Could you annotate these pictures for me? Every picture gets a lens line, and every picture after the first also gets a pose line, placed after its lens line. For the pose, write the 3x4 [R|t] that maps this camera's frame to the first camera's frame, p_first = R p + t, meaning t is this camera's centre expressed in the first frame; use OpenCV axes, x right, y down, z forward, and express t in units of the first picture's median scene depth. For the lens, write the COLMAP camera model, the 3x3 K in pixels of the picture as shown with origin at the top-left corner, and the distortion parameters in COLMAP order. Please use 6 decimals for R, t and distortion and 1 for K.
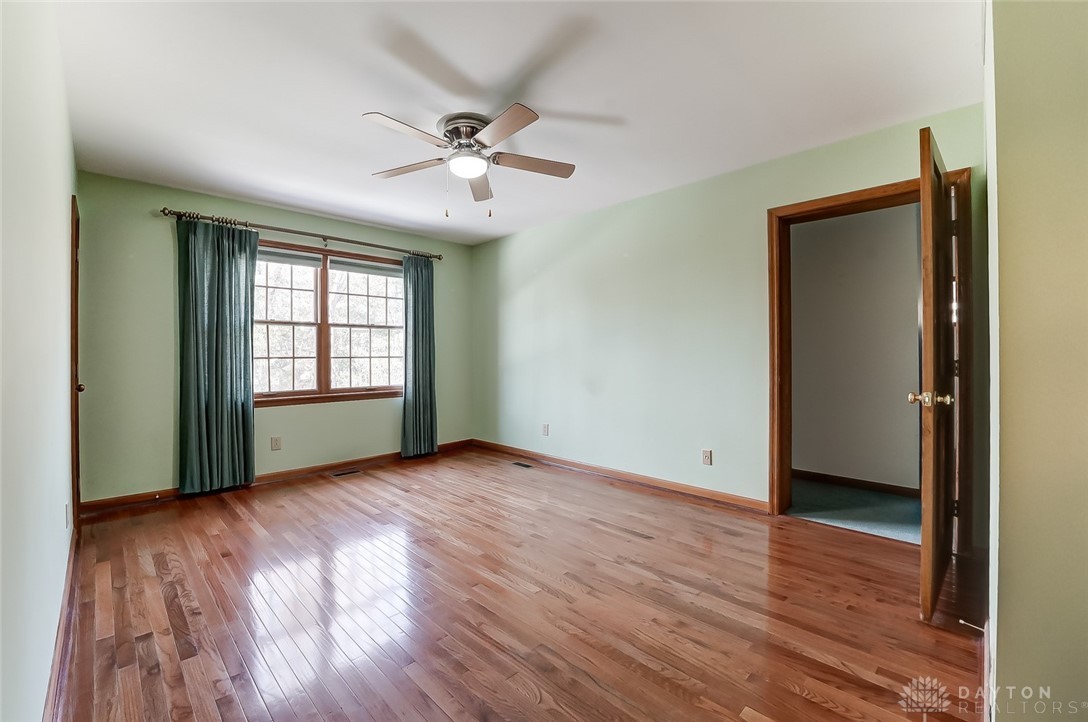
lens RADIAL K [[450.3, 0, 545.8], [0, 450.3, 350.0], [0, 0, 1]] dist [-0.004464, -0.000370]
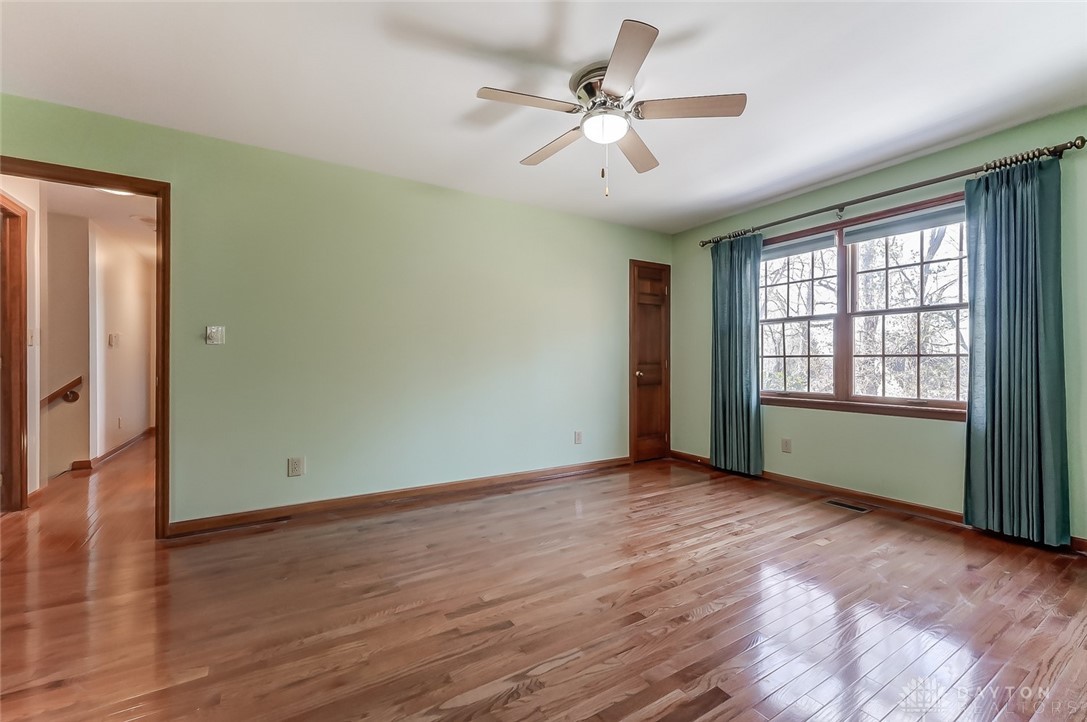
lens RADIAL K [[449.5, 0, 539.0], [0, 449.5, 364.3], [0, 0, 1]] dist [0.015760, -0.000049]
pose [[-0.229569, 0.007743, -0.973262, 0.478341], [0.008060, 0.999949, 0.006055, 0.024846], [0.973259, -0.006454, -0.229619, 0.738059]]
